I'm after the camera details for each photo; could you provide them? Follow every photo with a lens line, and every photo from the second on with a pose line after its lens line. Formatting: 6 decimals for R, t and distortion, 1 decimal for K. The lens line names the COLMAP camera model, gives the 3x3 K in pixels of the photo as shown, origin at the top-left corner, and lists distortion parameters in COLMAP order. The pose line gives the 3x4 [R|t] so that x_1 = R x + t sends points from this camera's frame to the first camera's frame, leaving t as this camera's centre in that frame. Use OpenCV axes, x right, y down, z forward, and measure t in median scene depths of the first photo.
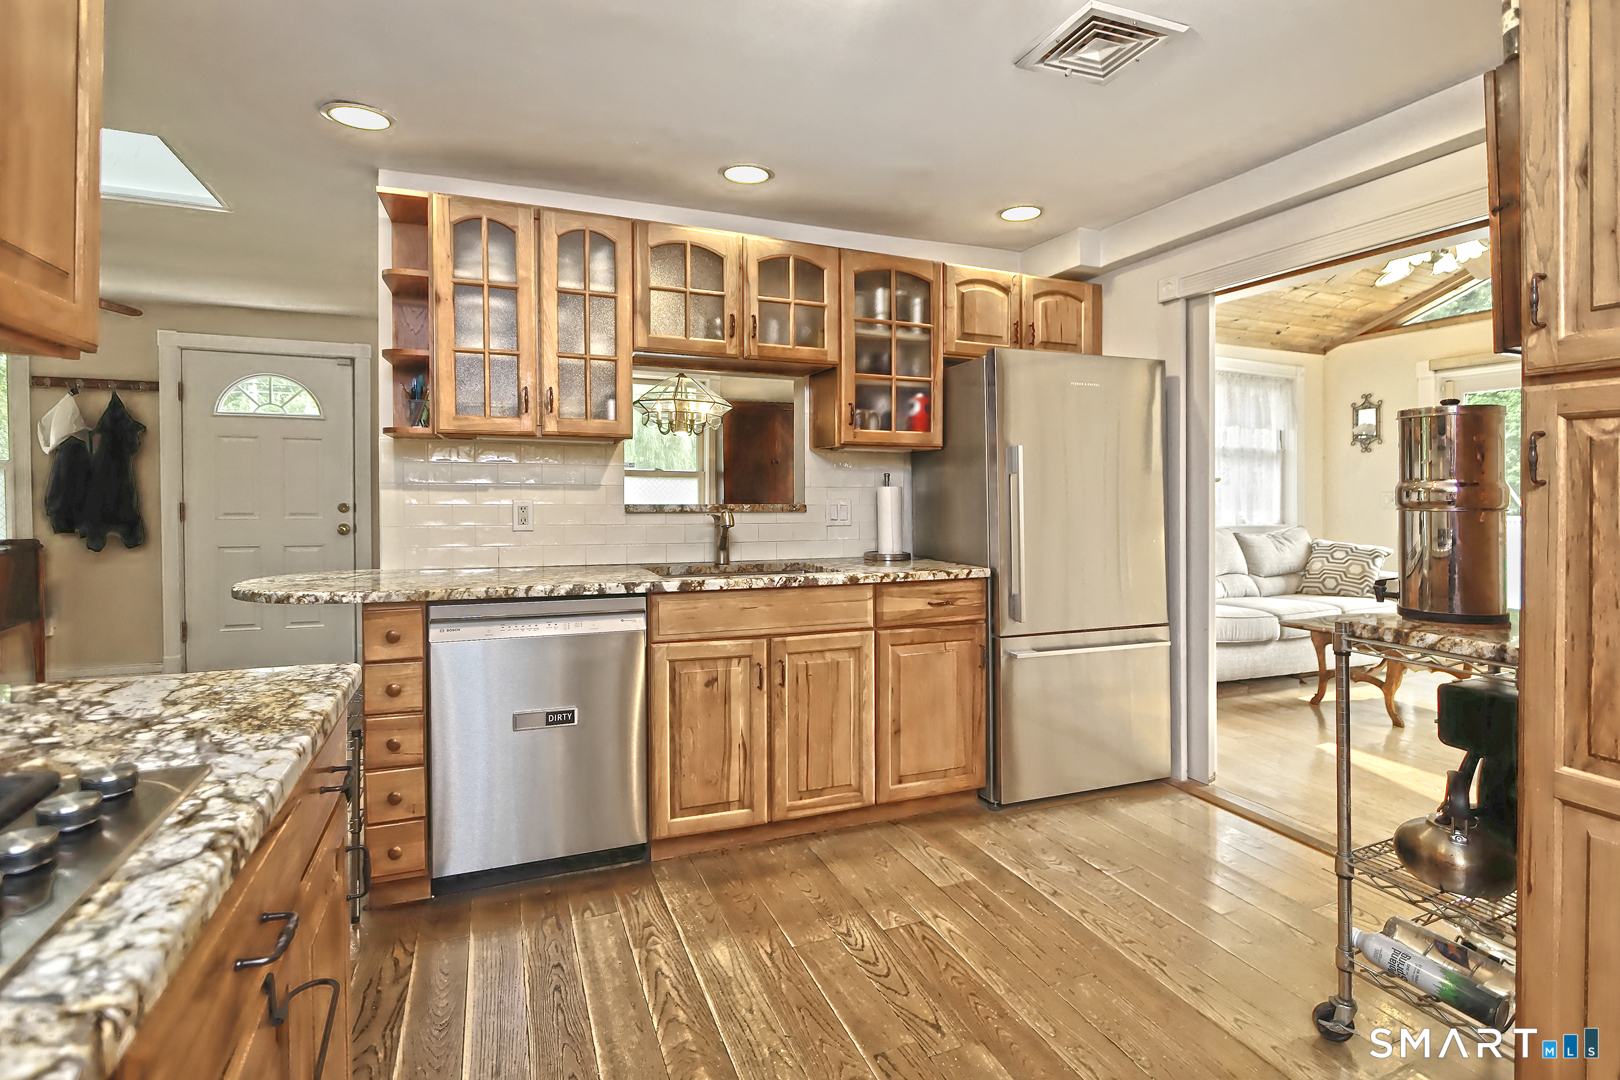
lens RADIAL K [[752.1, 0, 861.6], [0, 752.1, 495.7], [0, 0, 1]] dist [-0.008851, 0.001473]
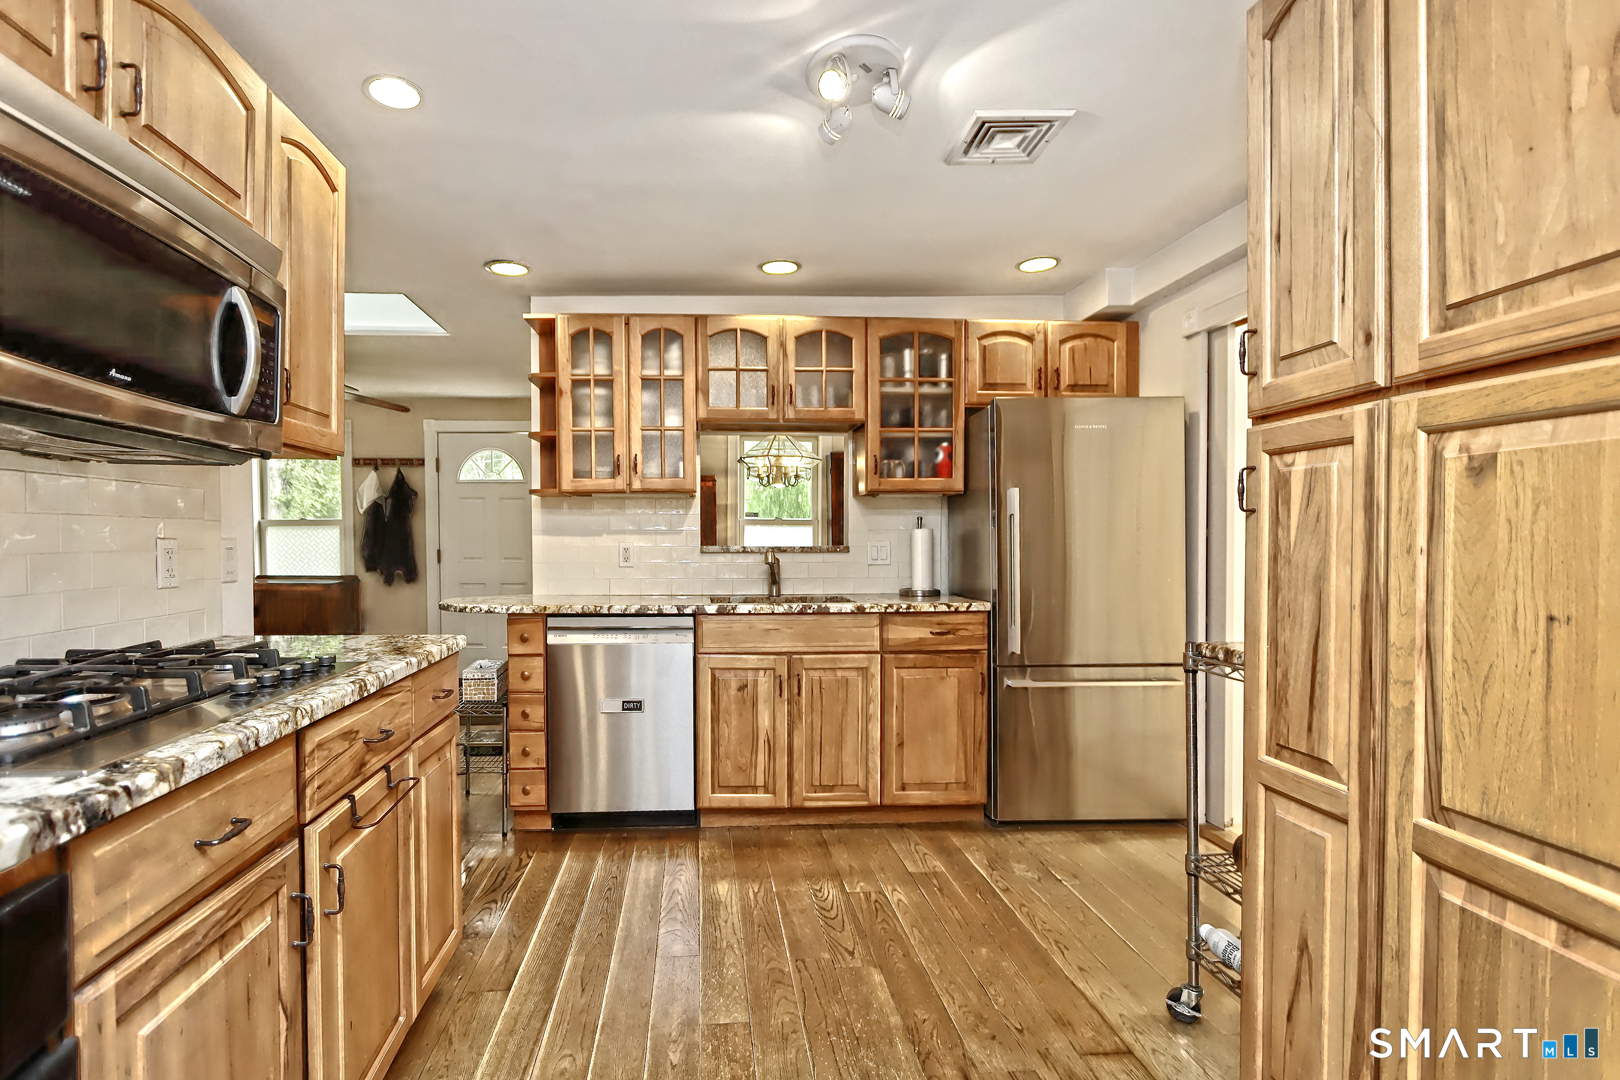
lens RADIAL K [[752.1, 0, 720.1], [0, 752.1, 550.6], [0, 0, 1]] dist [-0.008851, 0.001473]
pose [[0.923962, -0.000052, -0.382483, 0.214257], [0.003125, 0.999968, 0.007411, 0.011836], [0.382470, -0.008043, 0.923933, -0.139099]]
